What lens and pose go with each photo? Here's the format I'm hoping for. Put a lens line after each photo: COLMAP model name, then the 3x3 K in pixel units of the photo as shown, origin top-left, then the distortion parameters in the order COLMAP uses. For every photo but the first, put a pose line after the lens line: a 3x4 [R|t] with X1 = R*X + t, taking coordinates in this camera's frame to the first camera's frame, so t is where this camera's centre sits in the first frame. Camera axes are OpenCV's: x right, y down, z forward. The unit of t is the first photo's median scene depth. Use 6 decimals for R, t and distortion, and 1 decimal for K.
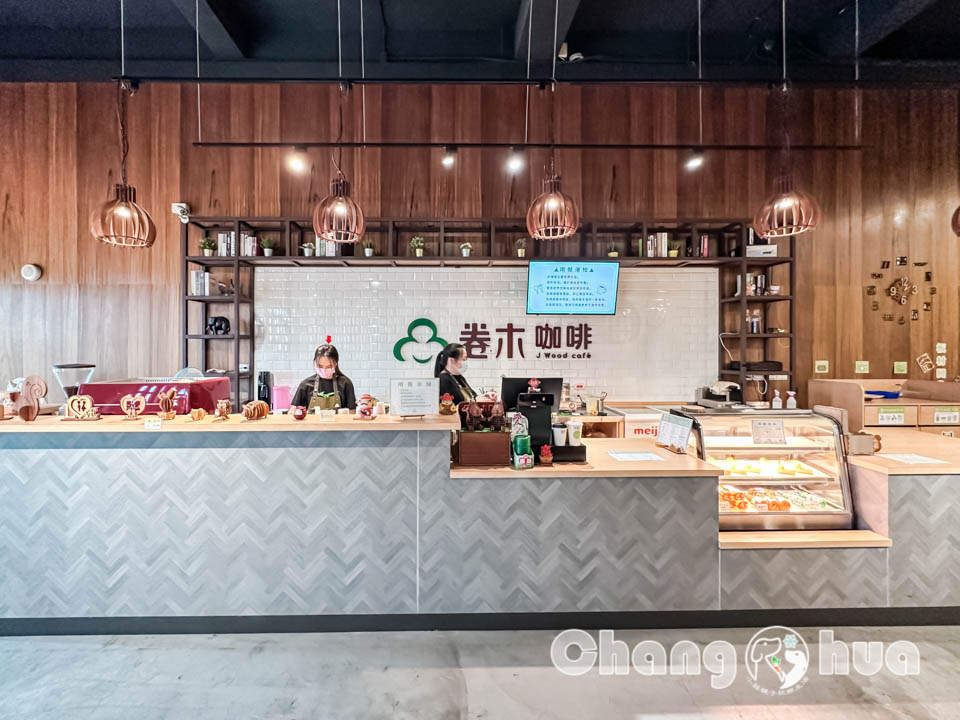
lens RADIAL K [[382.0, 0, 480.0], [0, 382.0, 360.0], [0, 0, 1]] dist [-0.000282, 0.000075]
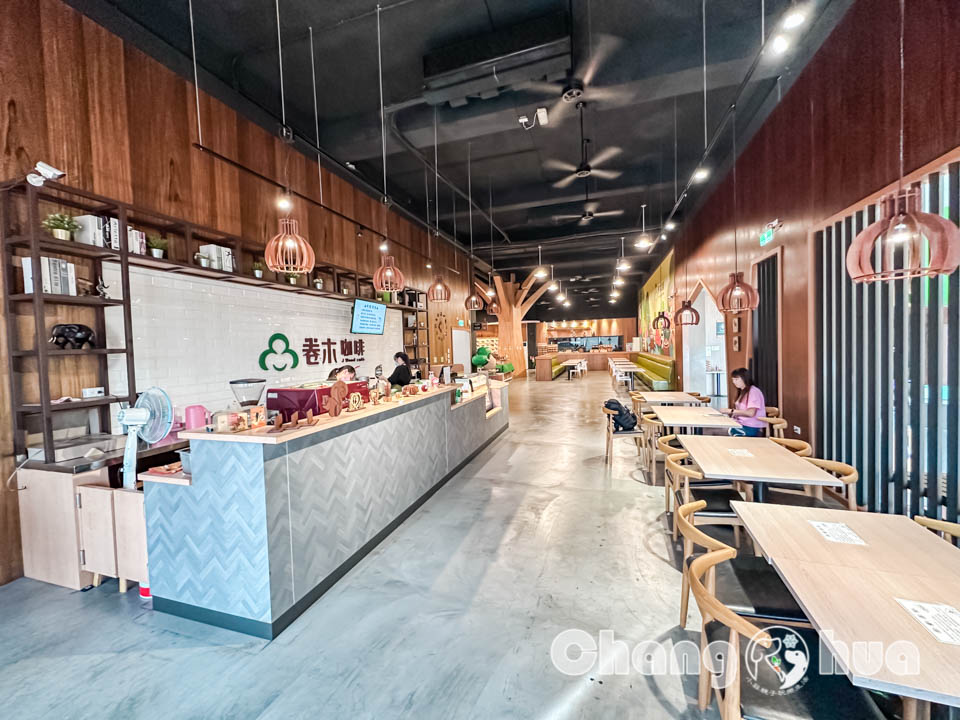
lens RADIAL K [[382.0, 0, 480.0], [0, 382.0, 360.0], [0, 0, 1]] dist [-0.000282, 0.000075]
pose [[0.309609, -0.040328, 0.950008, -1.078599], [0.057211, 0.998080, 0.023724, -0.018861], [-0.949141, 0.047006, 0.311322, 0.047900]]
